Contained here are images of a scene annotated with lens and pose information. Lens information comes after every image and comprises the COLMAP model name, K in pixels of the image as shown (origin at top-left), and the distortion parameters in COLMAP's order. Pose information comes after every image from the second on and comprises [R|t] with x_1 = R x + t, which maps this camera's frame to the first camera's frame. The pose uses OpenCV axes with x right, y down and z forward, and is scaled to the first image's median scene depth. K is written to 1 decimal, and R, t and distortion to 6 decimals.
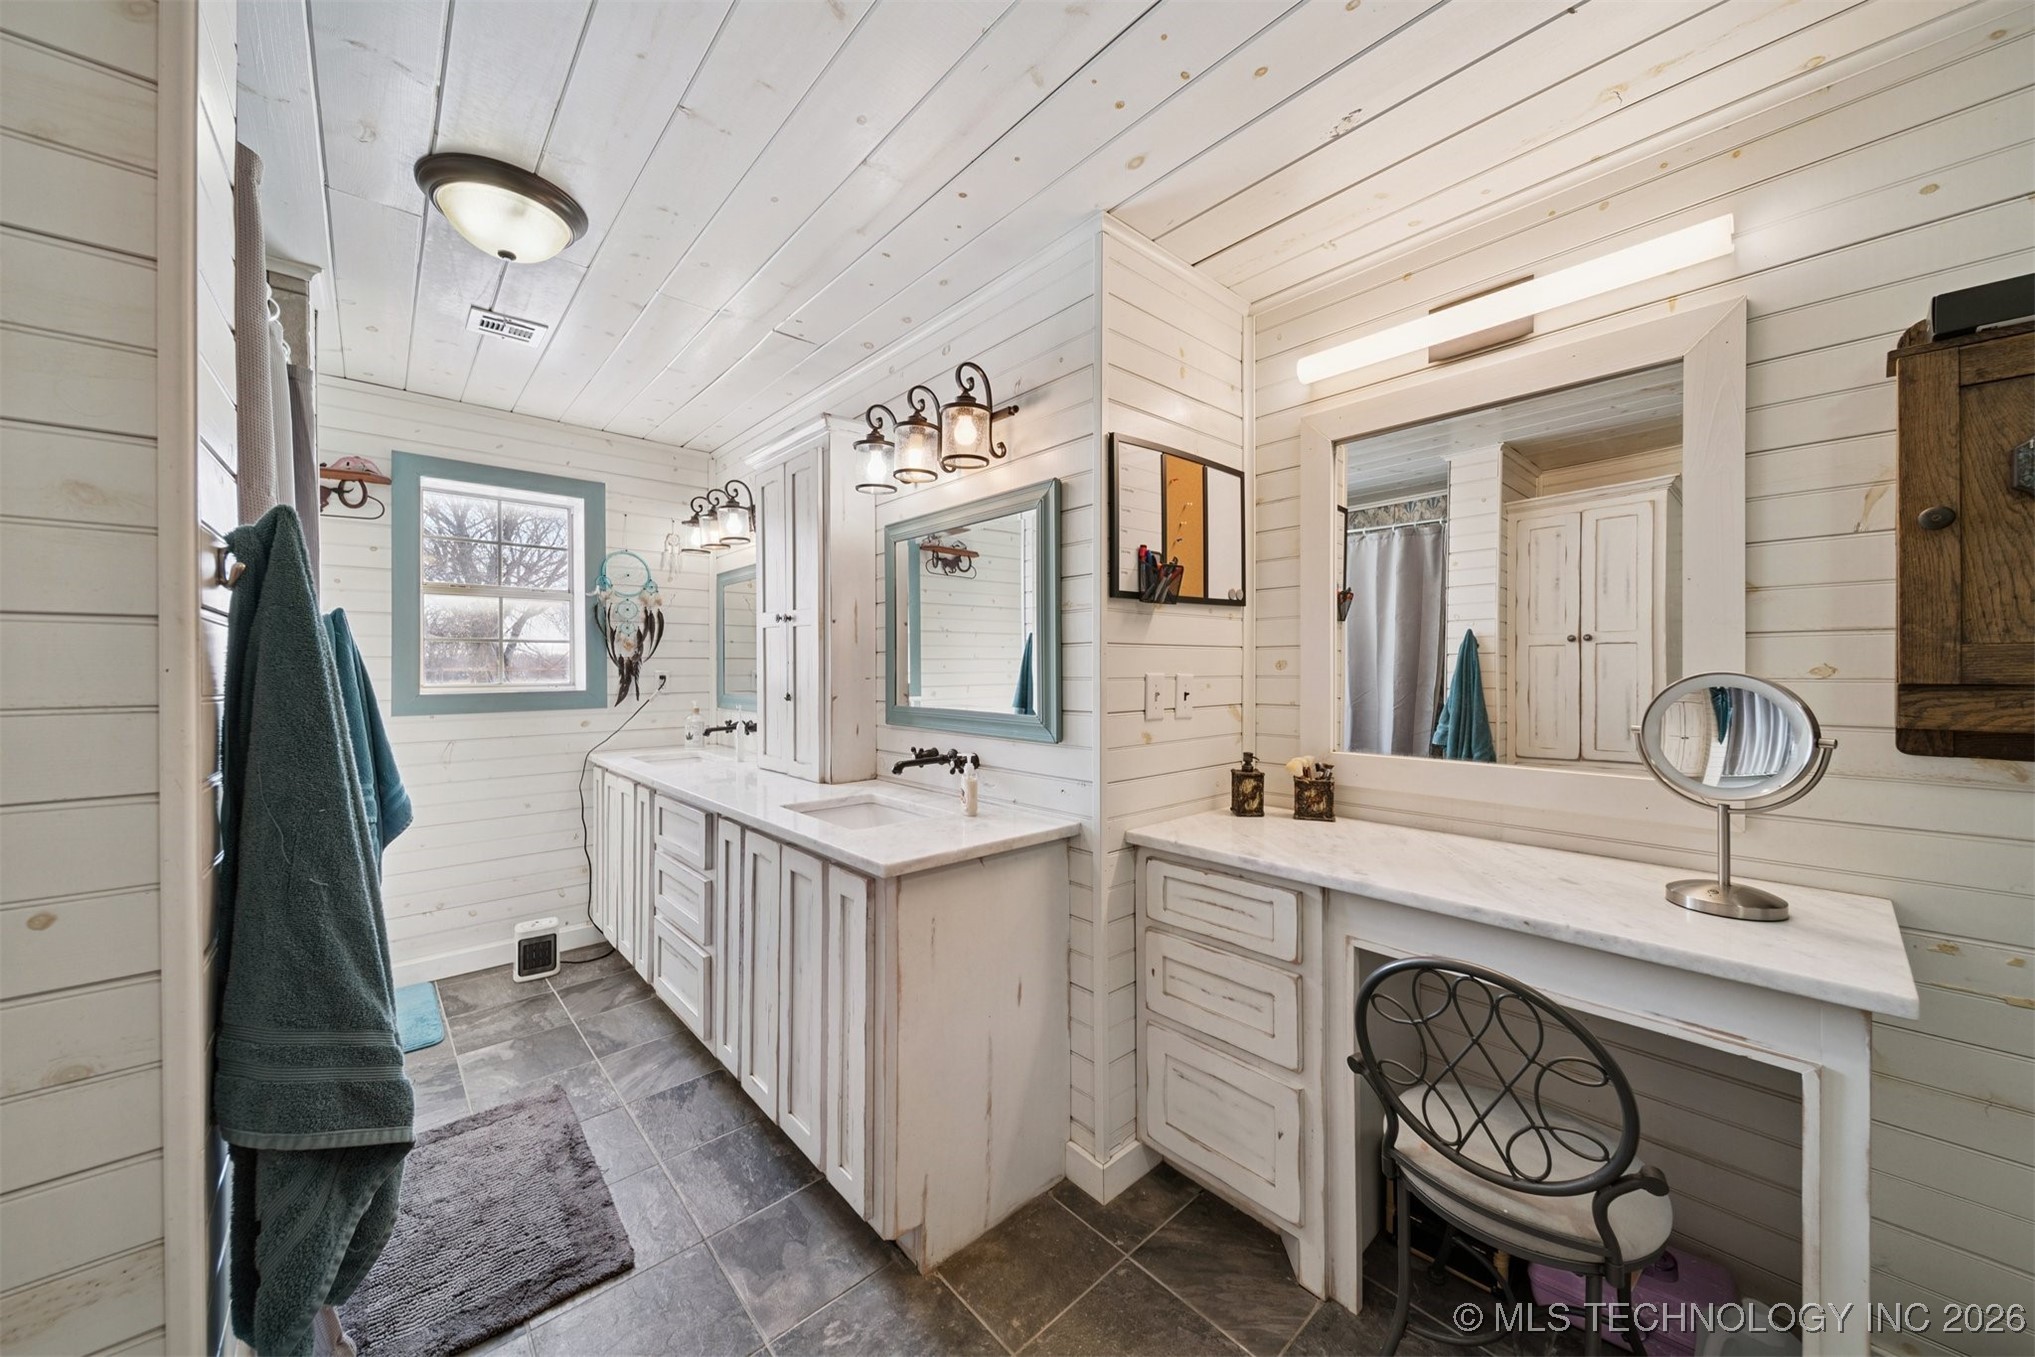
lens RADIAL K [[719.0, 0, 1019.7], [0, 719.0, 669.2], [0, 0, 1]] dist [0.007831, -0.002034]
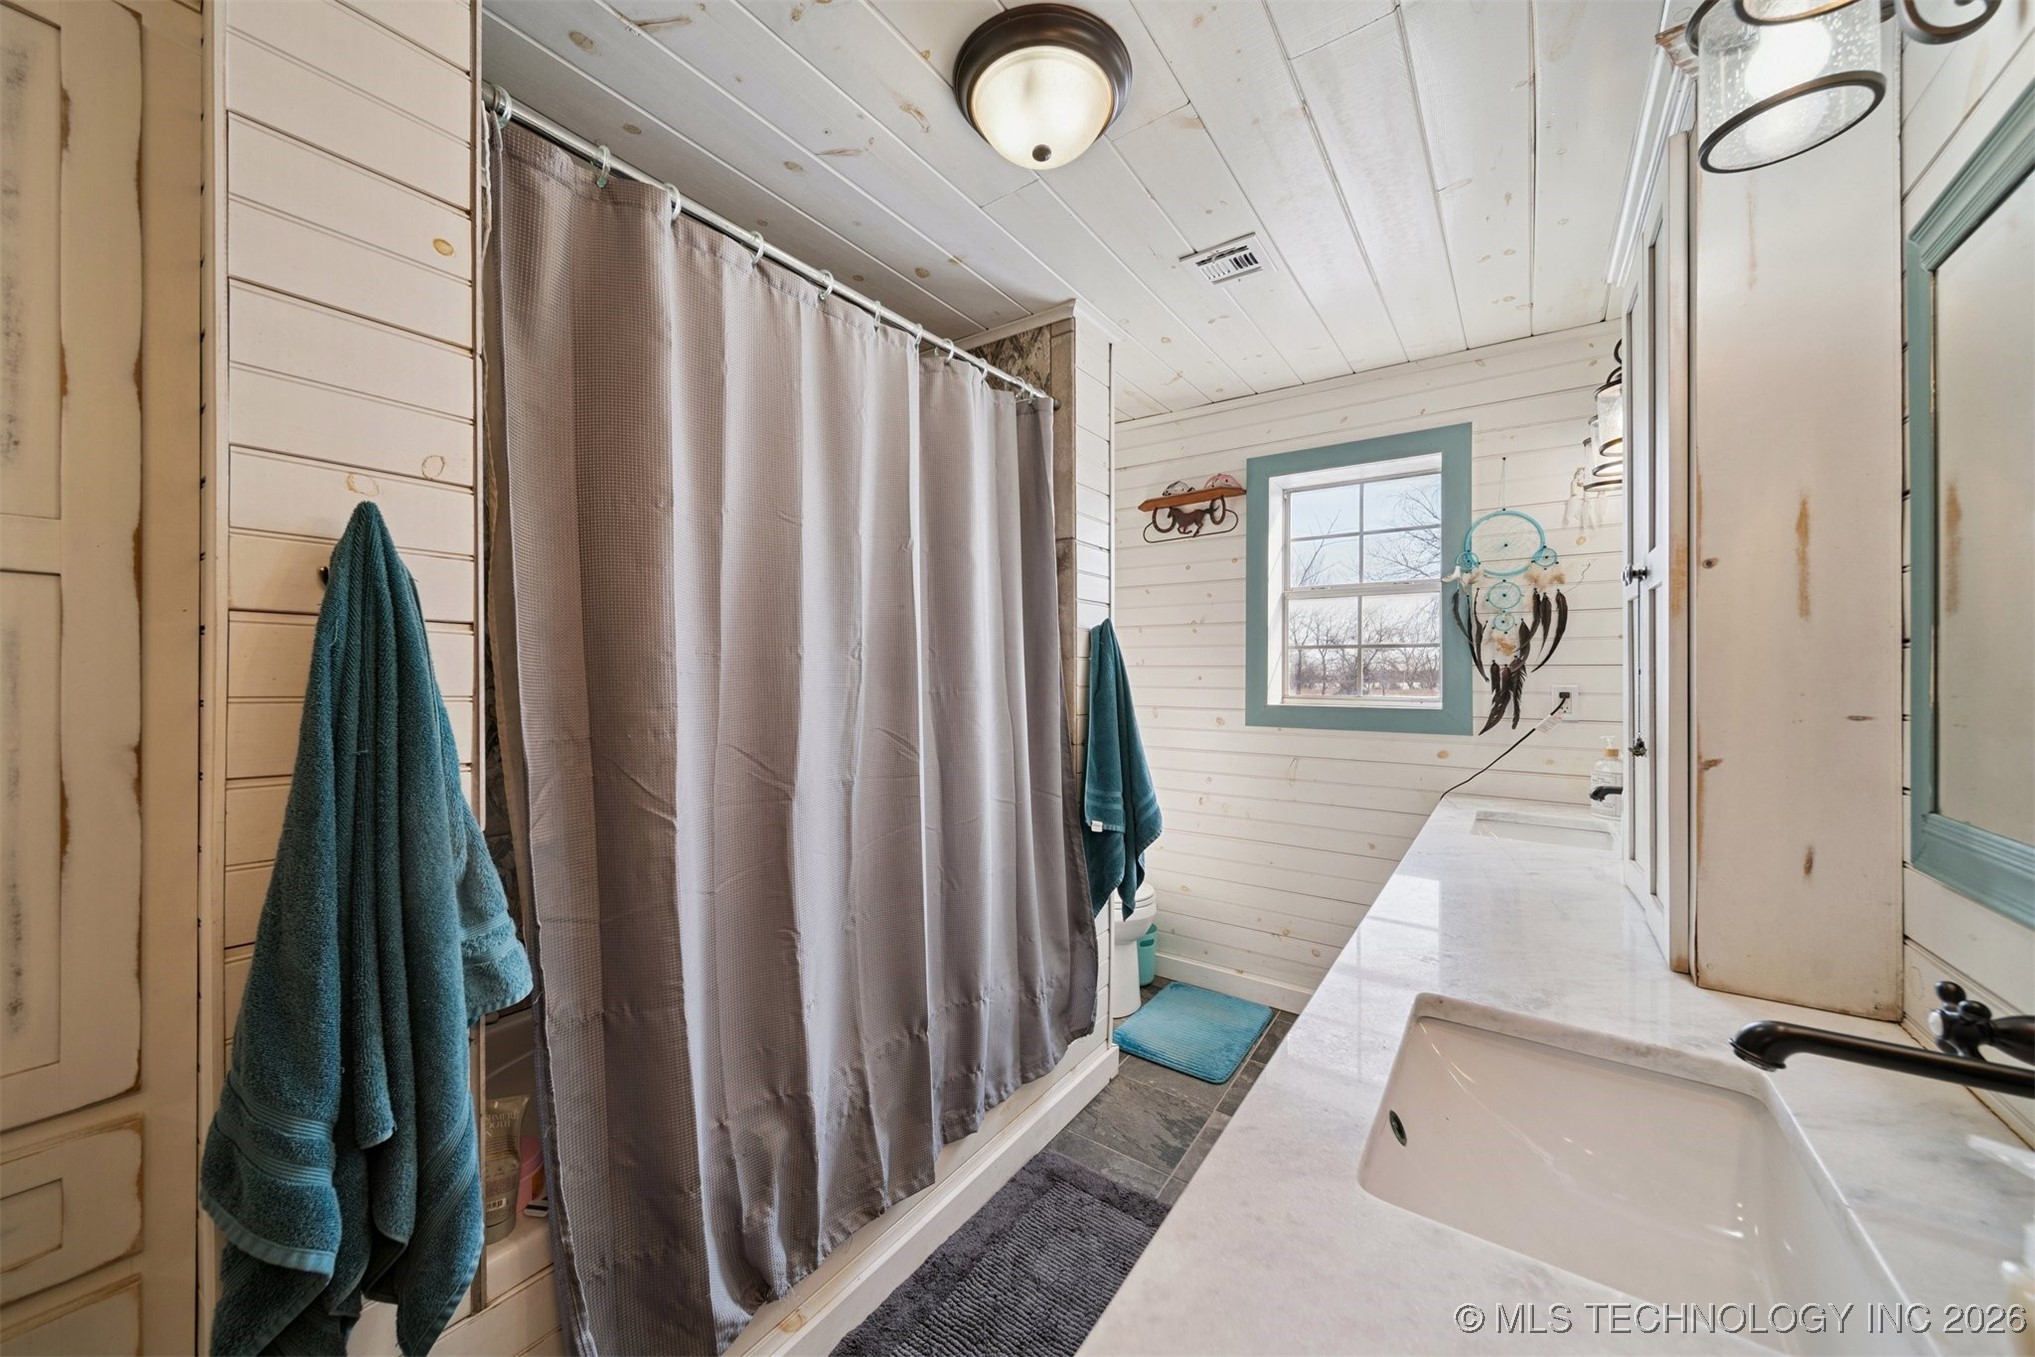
lens RADIAL K [[719.0, 0, 1010.1], [0, 719.0, 674.8], [0, 0, 1]] dist [0.007831, -0.002034]
pose [[0.213636, 0.003057, -0.976908, 0.027850], [-0.012251, 0.999925, 0.000450, -0.001545], [0.976836, 0.011872, 0.213658, 0.405672]]
